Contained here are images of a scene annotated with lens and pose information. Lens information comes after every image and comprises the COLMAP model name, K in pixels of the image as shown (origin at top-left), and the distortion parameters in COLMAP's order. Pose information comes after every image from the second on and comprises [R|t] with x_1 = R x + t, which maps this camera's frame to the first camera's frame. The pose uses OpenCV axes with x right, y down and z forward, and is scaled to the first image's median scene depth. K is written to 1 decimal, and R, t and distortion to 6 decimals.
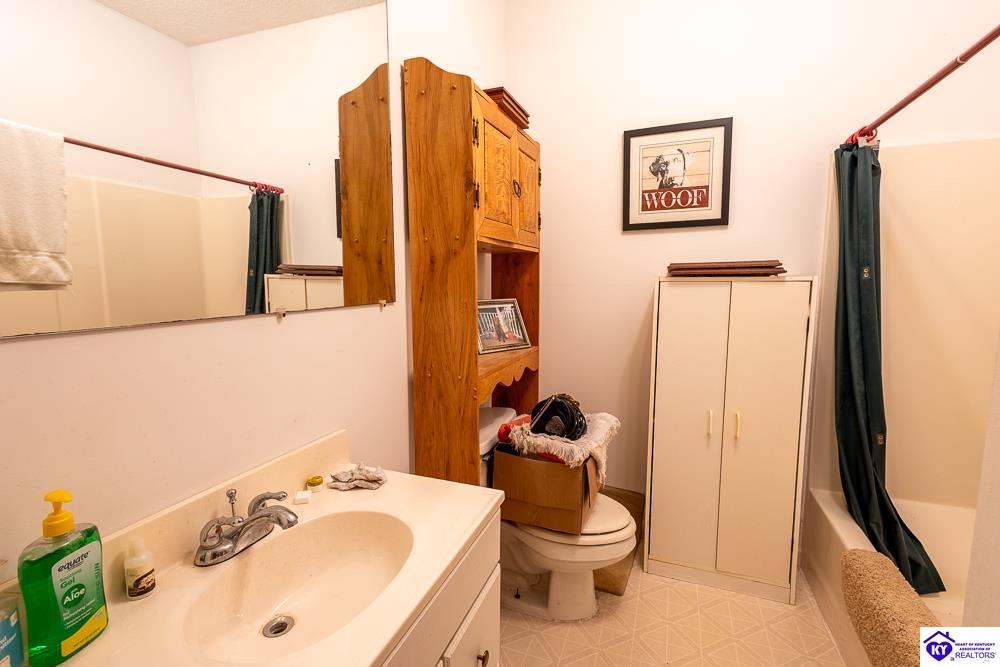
lens RADIAL K [[464.4, 0, 500.0], [0, 464.4, 333.5], [0, 0, 1]] dist [0.007118, -0.000008]
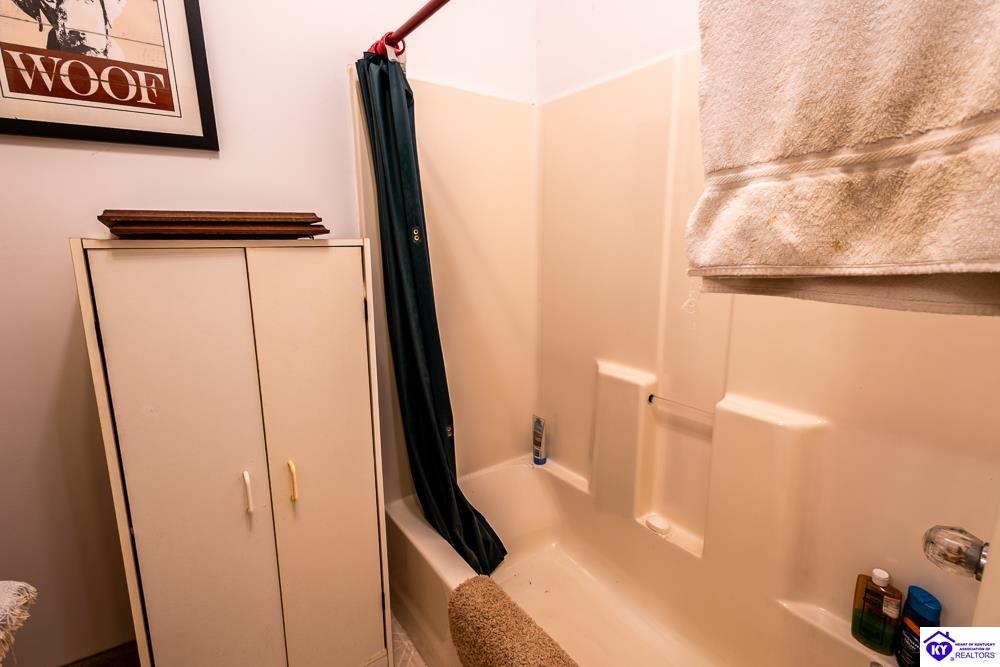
lens RADIAL K [[464.4, 0, 500.0], [0, 464.4, 333.5], [0, 0, 1]] dist [0.007118, -0.000008]
pose [[0.554681, -0.163211, 0.815899, 0.186293], [0.098834, 0.986555, 0.130157, -0.050780], [-0.826172, 0.008443, 0.563354, 0.414308]]
